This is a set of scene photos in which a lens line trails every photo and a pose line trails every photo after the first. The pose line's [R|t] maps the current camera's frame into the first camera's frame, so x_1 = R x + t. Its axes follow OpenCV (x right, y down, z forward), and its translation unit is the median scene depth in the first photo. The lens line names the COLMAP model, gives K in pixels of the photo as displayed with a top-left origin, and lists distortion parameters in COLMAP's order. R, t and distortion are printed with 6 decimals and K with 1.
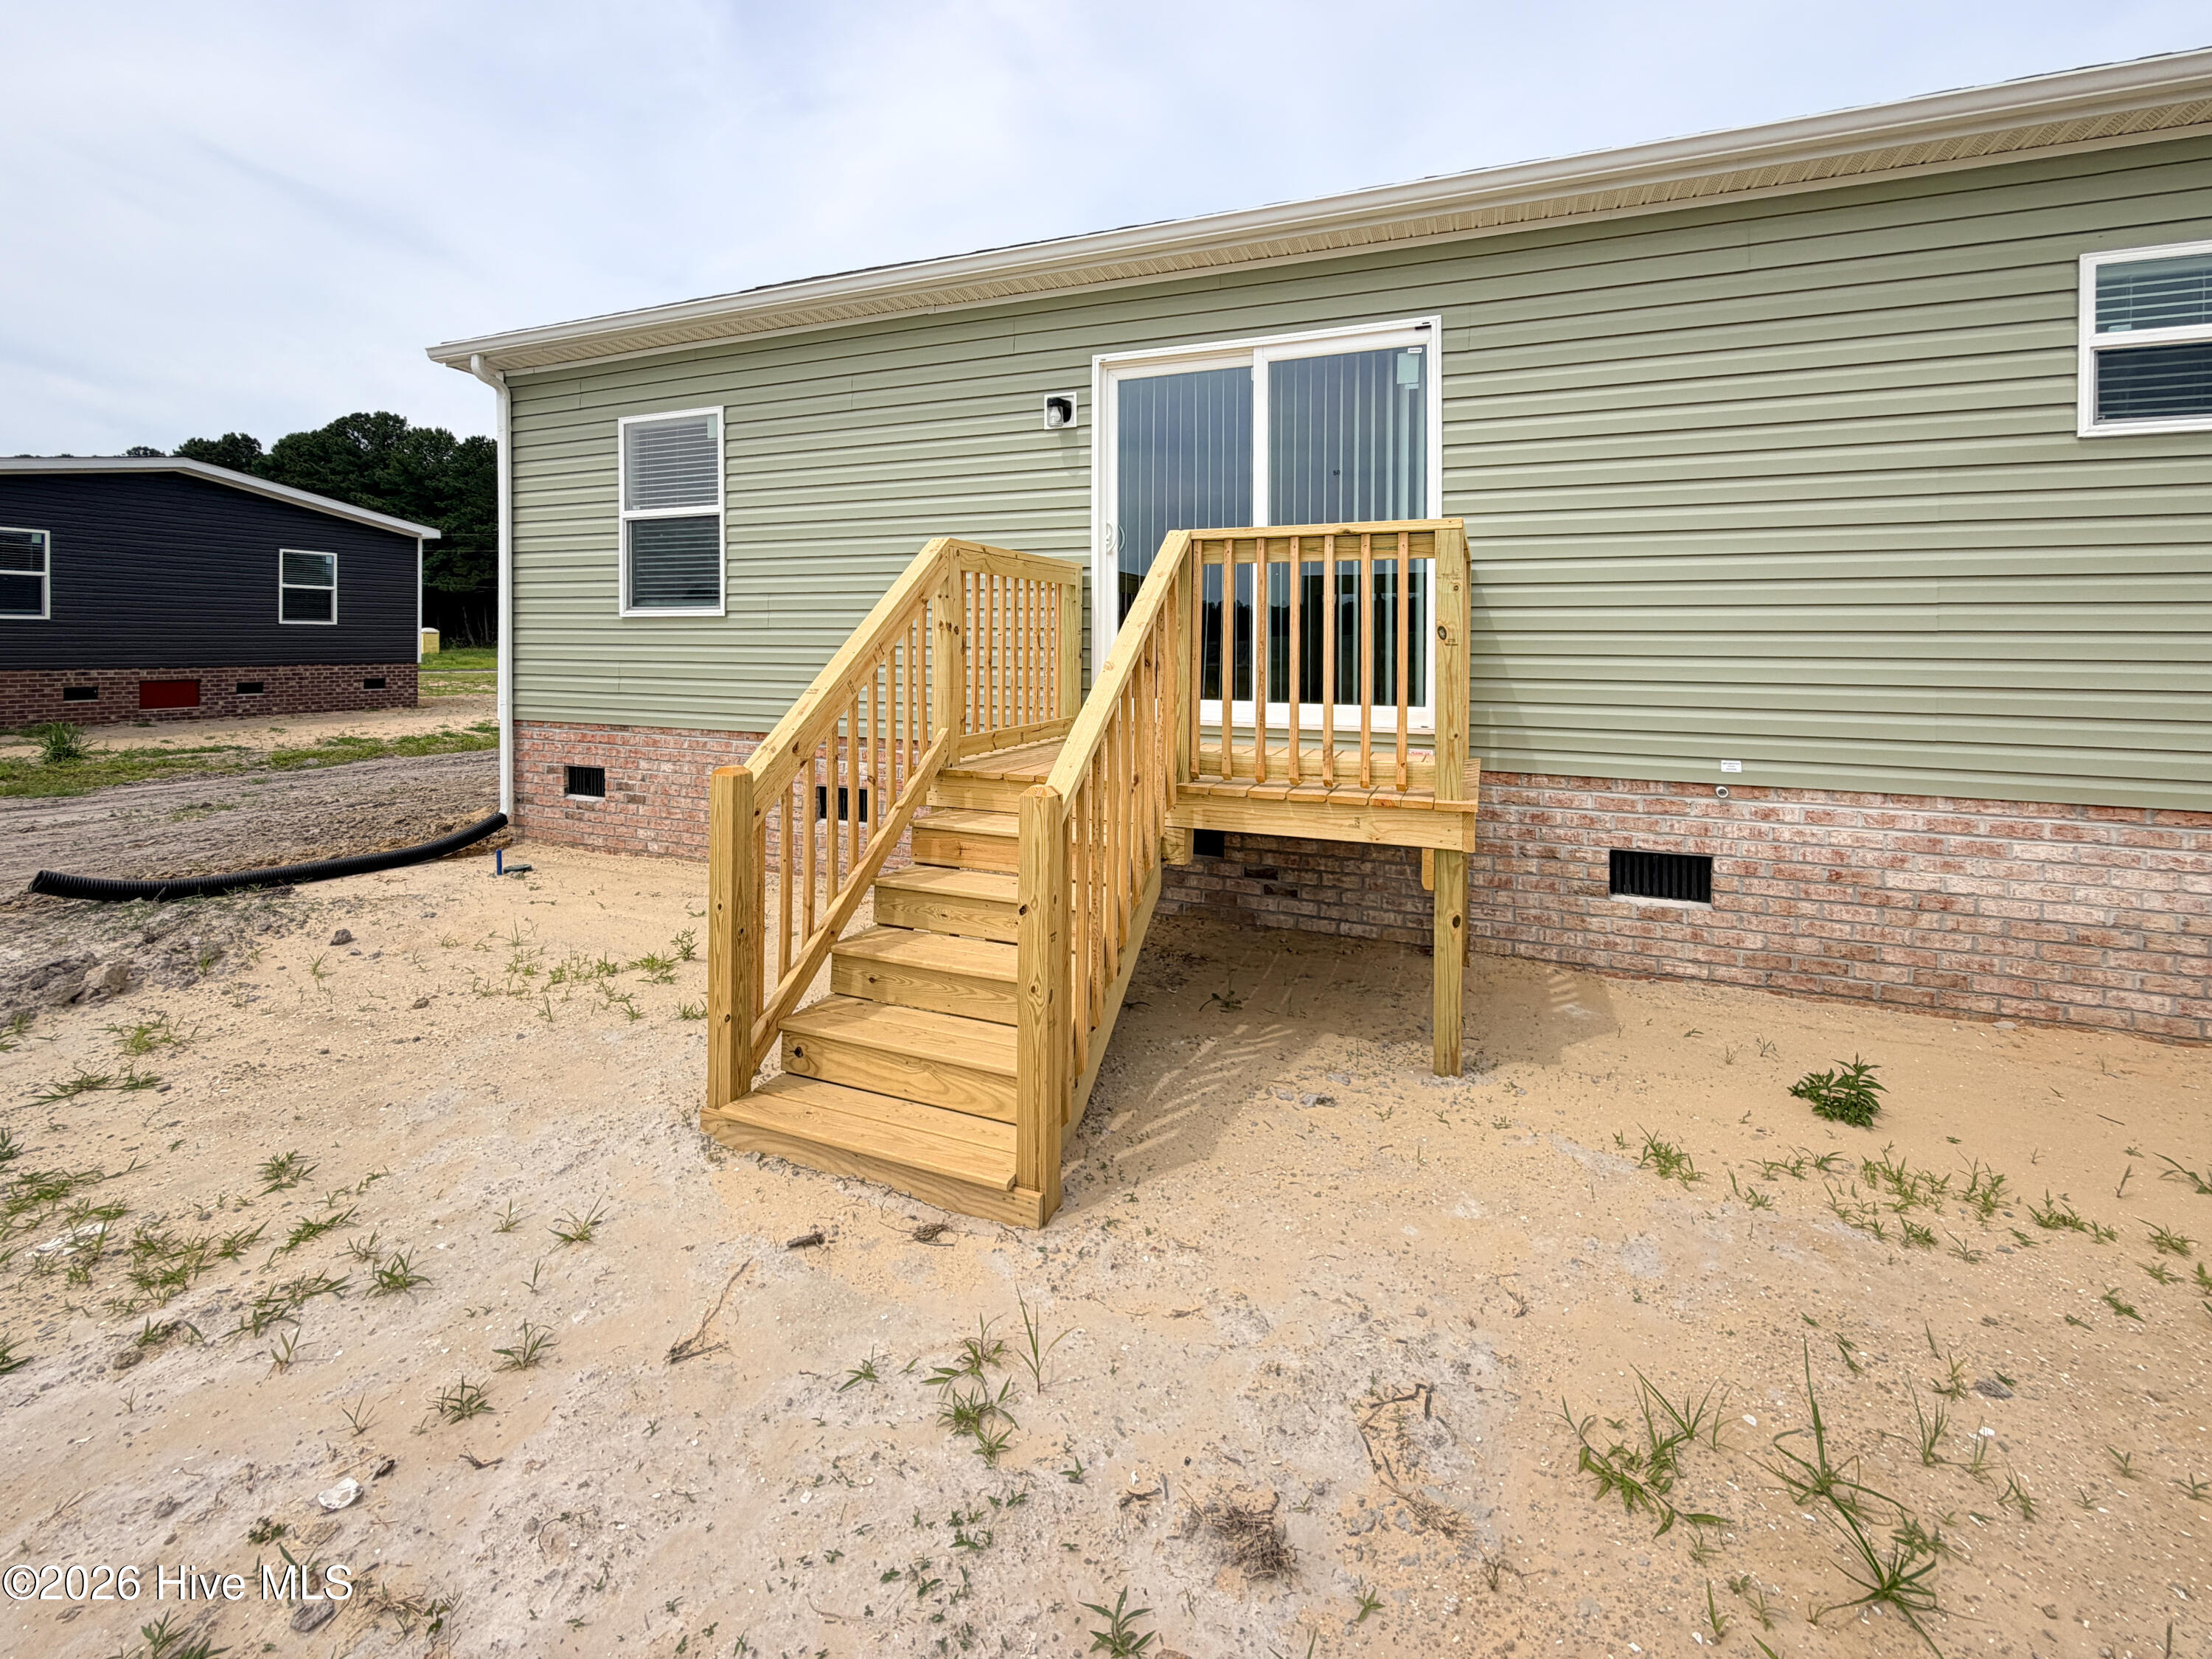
lens RADIAL K [[926.1, 0, 1110.0], [0, 926.1, 640.2], [0, 0, 1]] dist [0.001617, 0.000187]
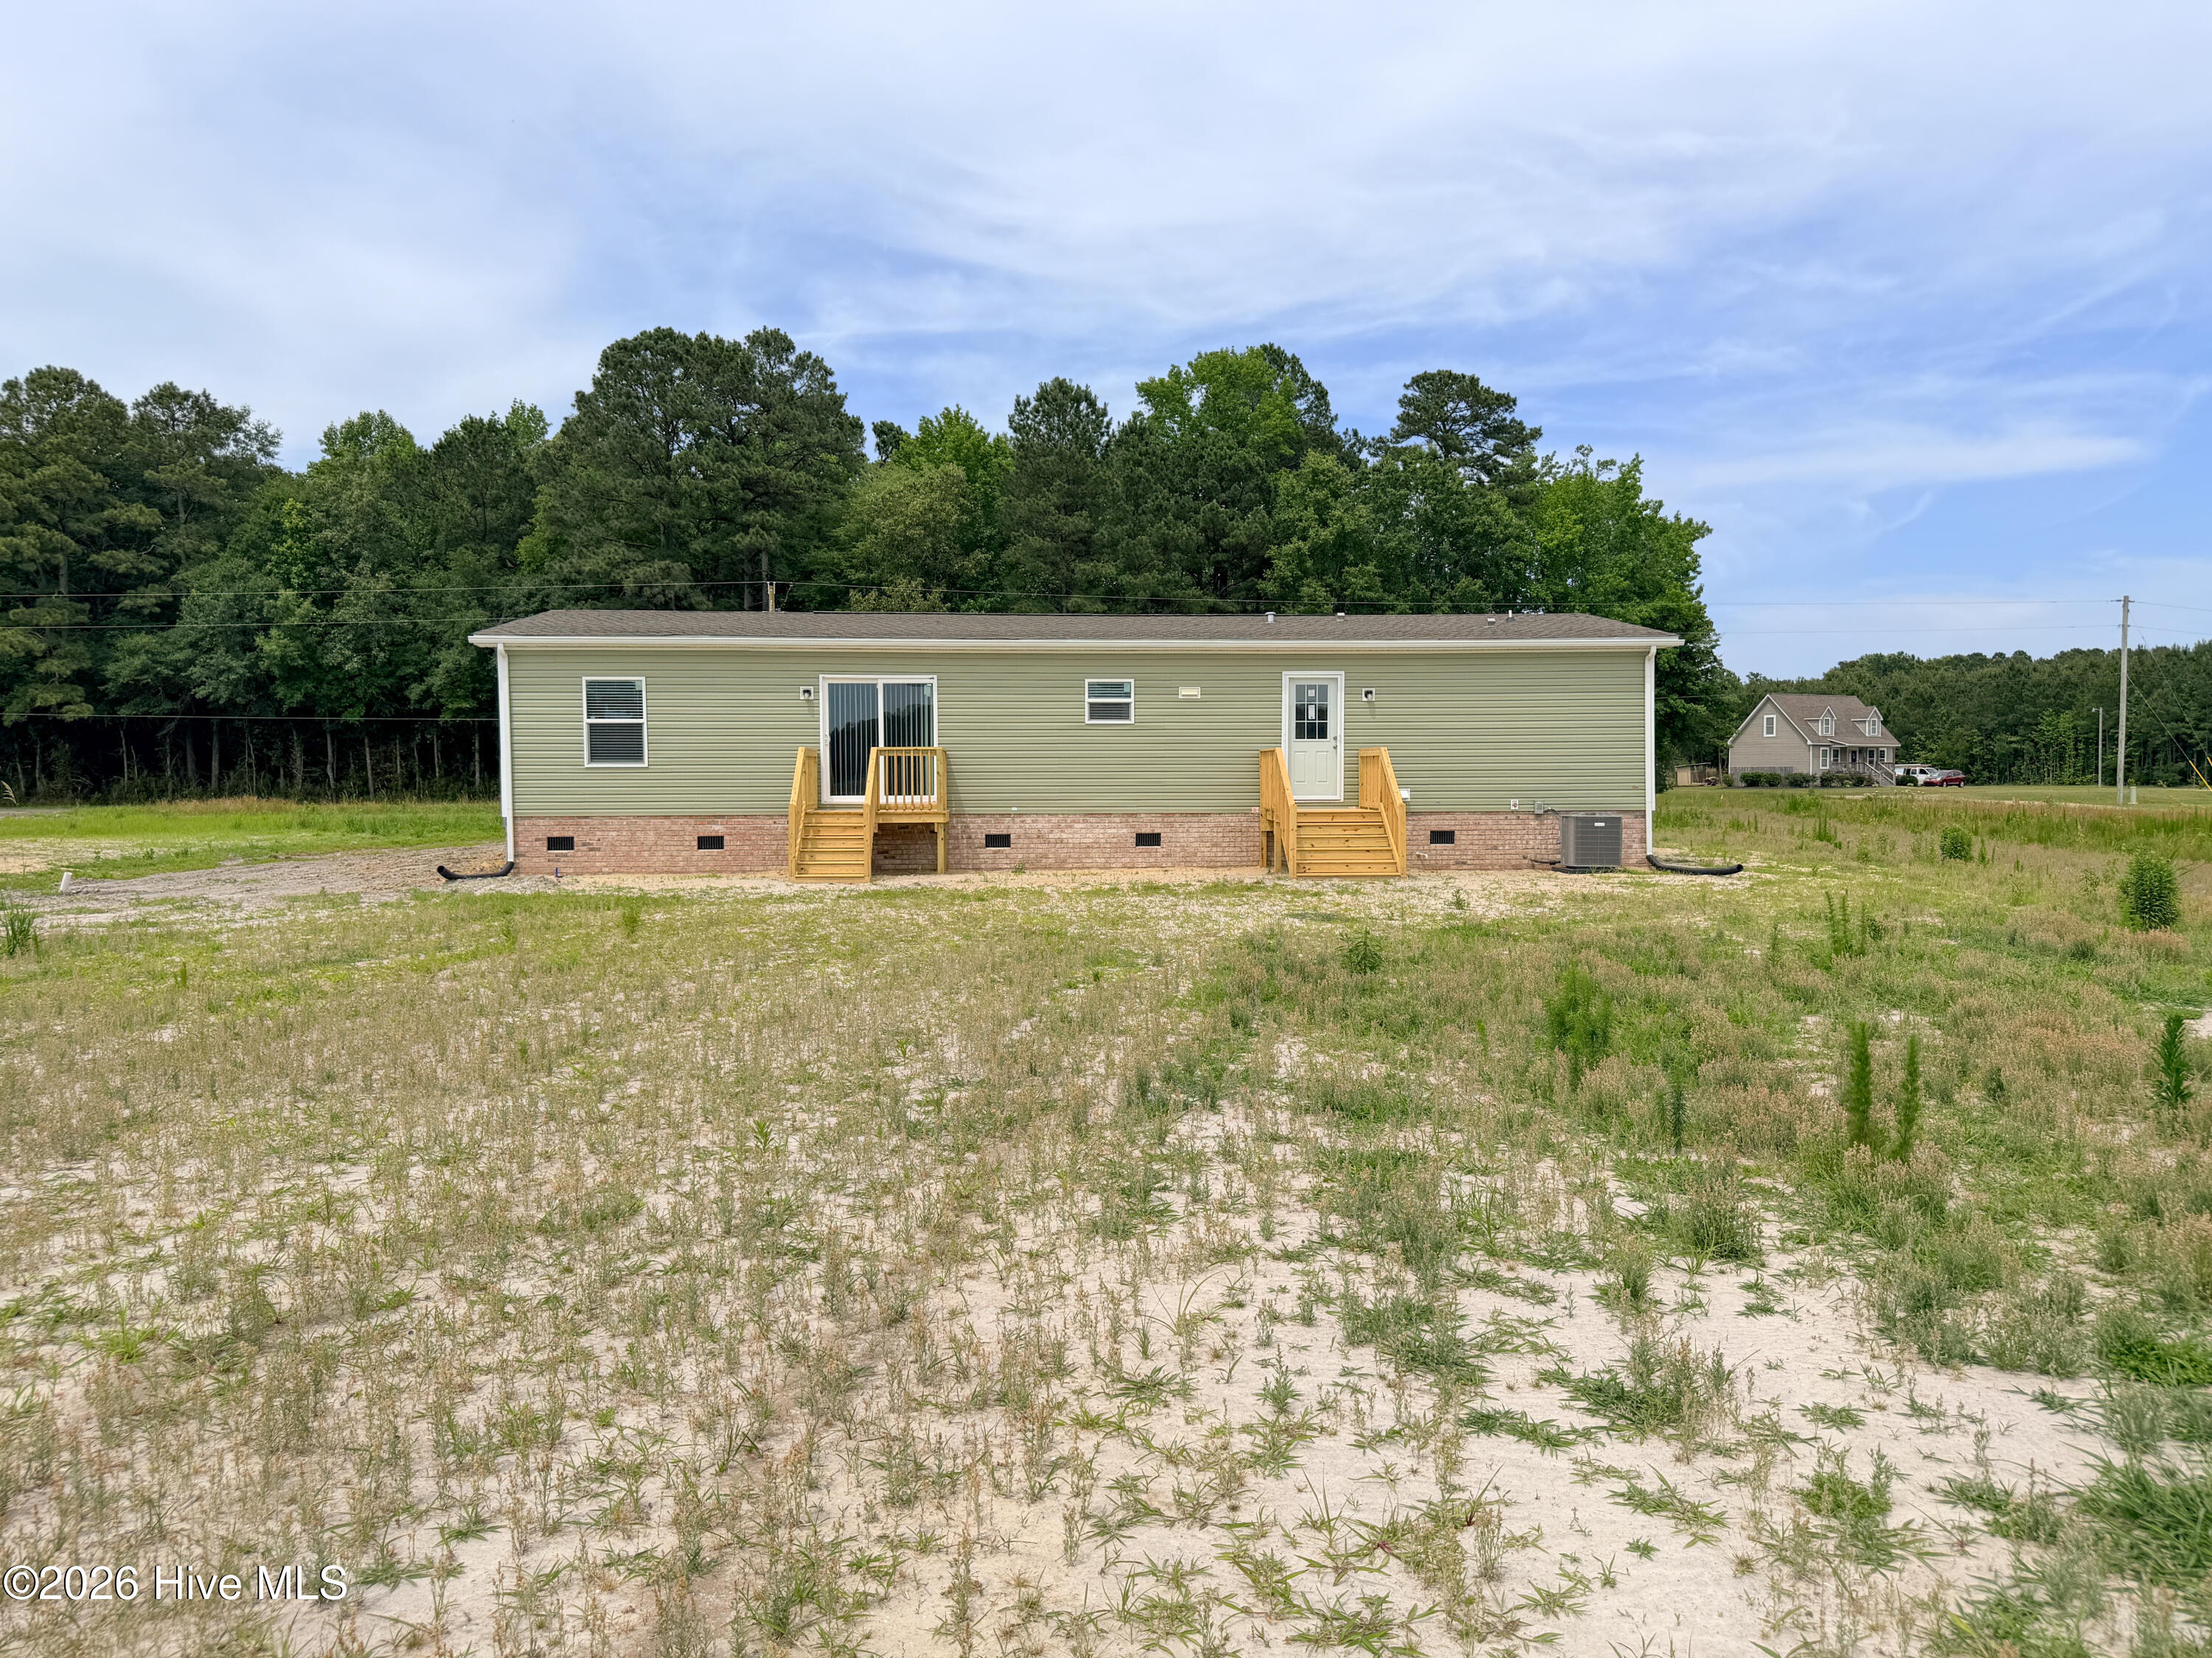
lens RADIAL K [[1560.5, 0, 1099.4], [0, 1560.5, 824.3], [0, 0, 1]] dist [0.121805, -0.170314]
pose [[0.906210, -0.023350, 0.422182, -0.974732], [0.009872, 0.999370, 0.034082, -0.004856], [-0.422712, -0.026718, 0.905870, -2.831738]]
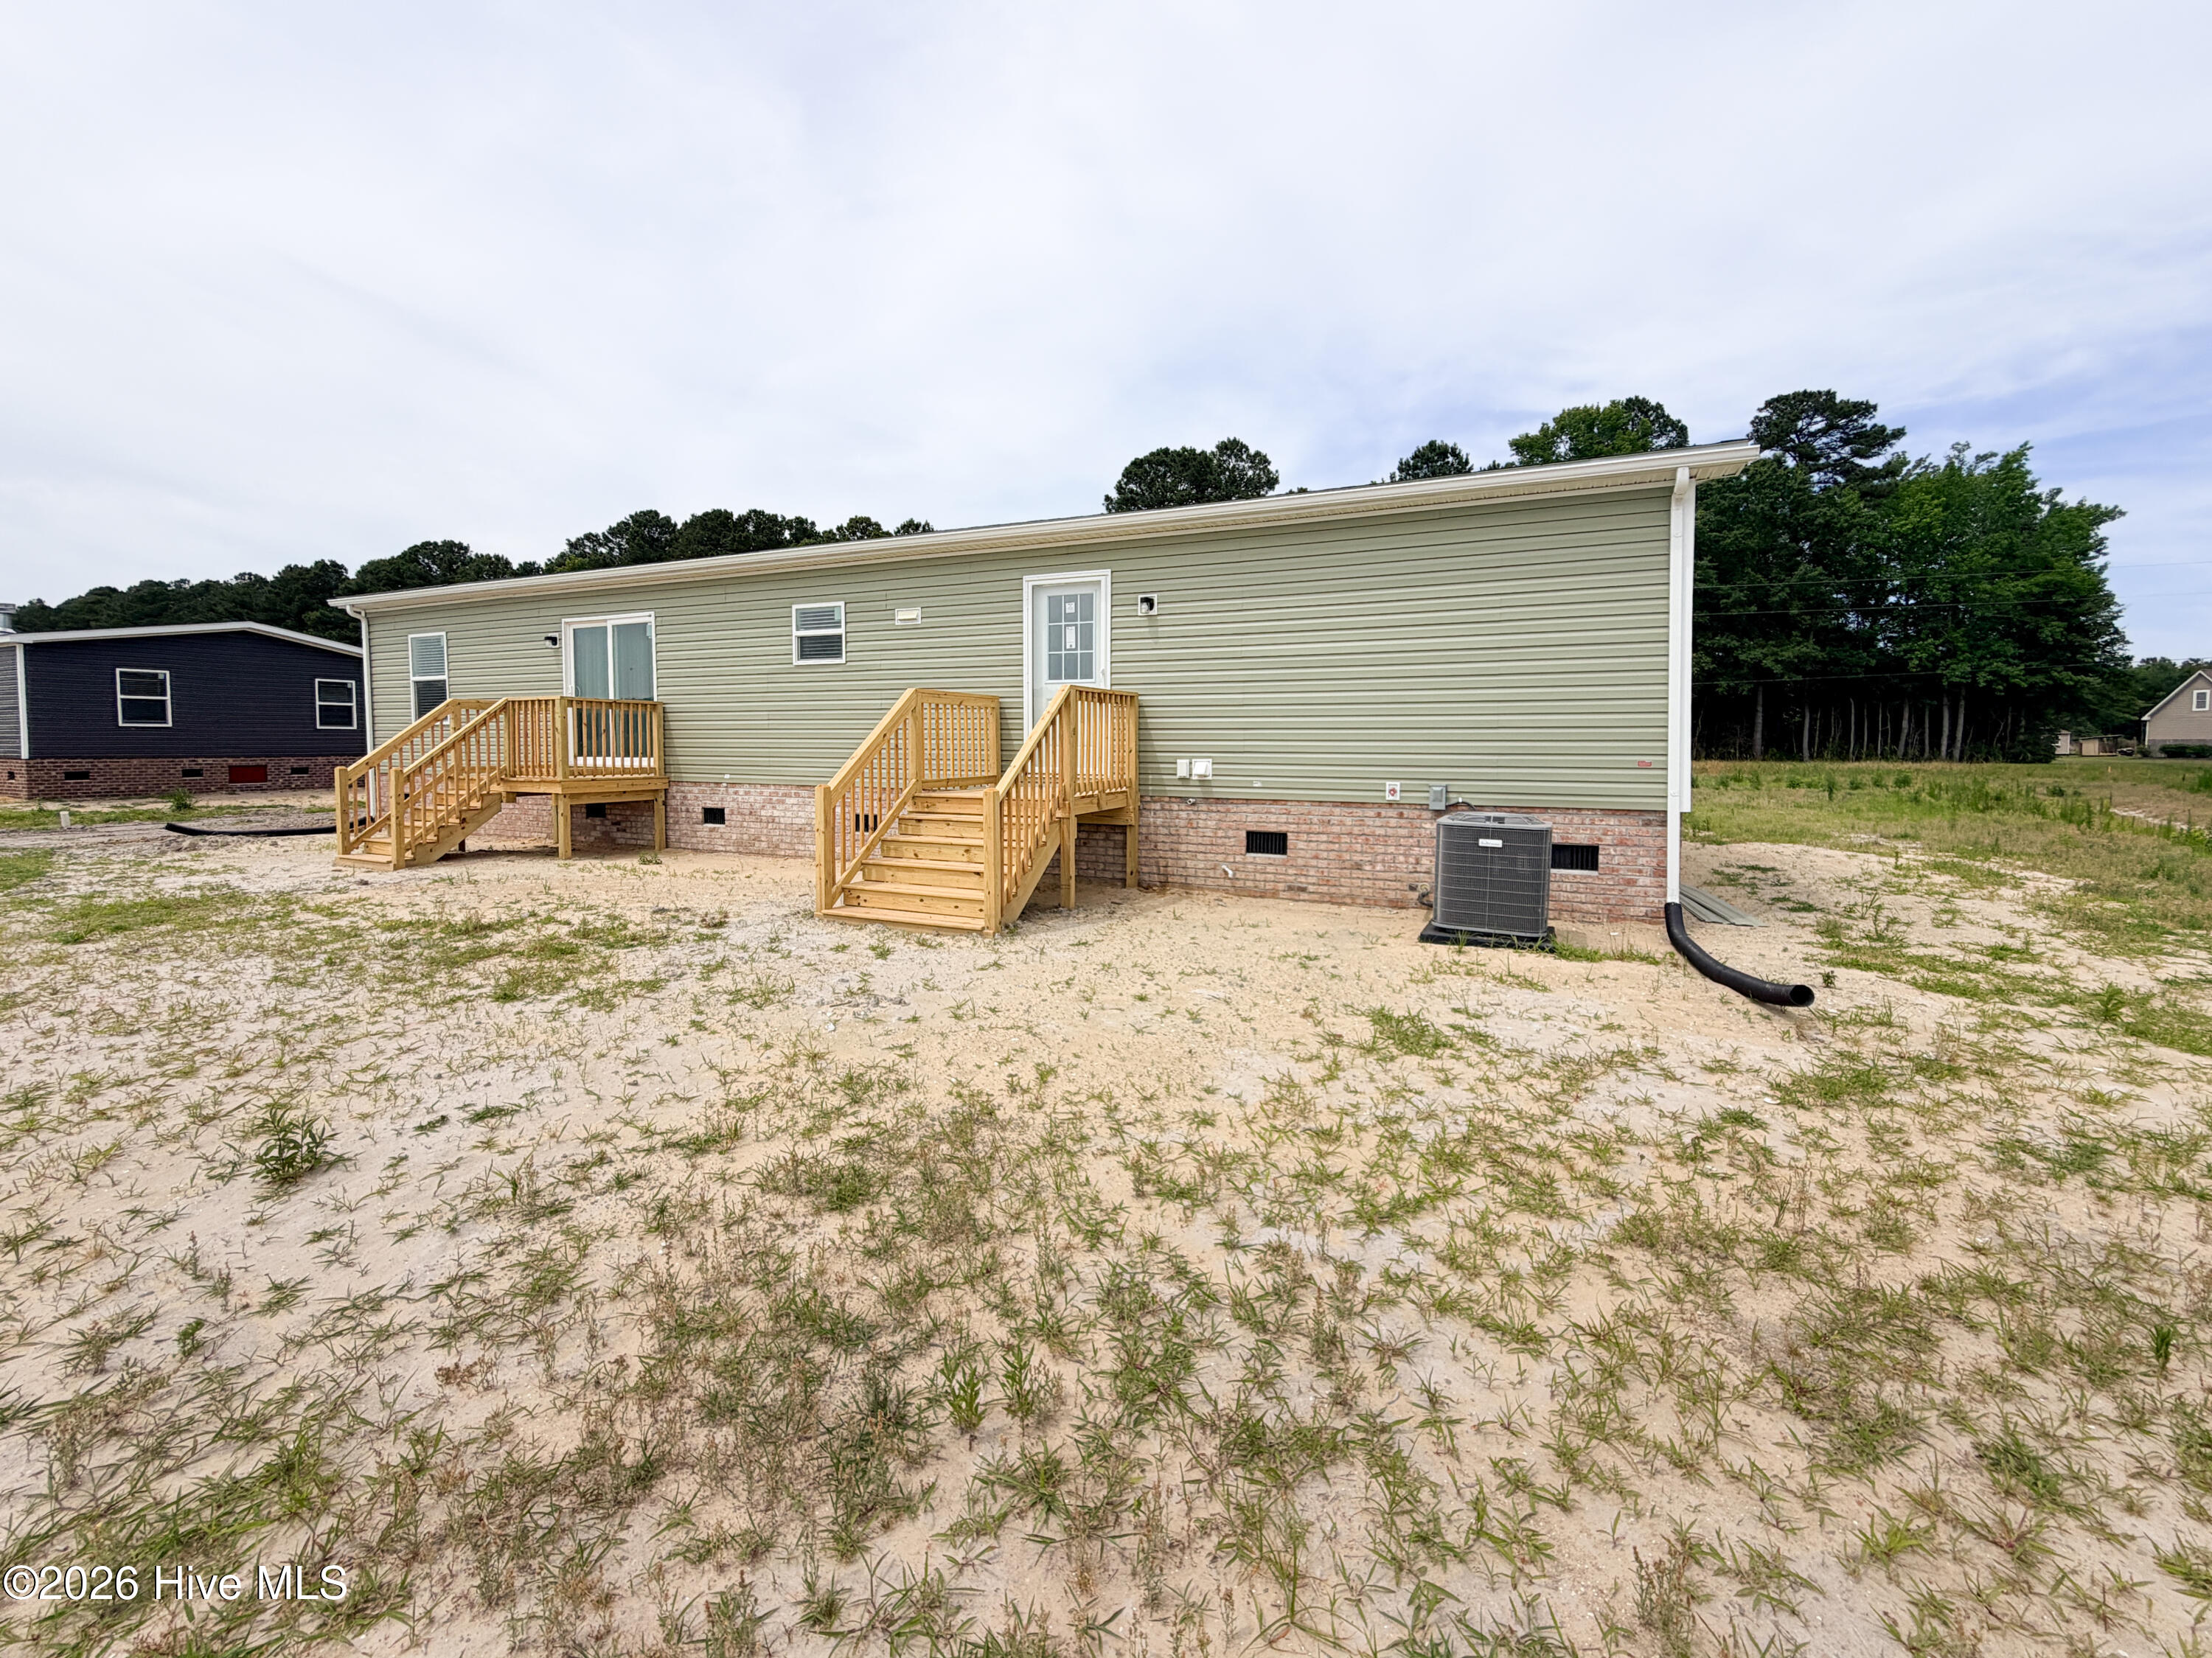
lens RADIAL K [[899.5, 0, 1120.2], [0, 899.5, 783.1], [0, 0, 1]] dist [0.001046, 0.000554]
pose [[0.998979, -0.001435, -0.045156, 1.212279], [0.003513, 0.998936, 0.045978, 0.019925], [0.045042, -0.046089, 0.997921, -1.038170]]
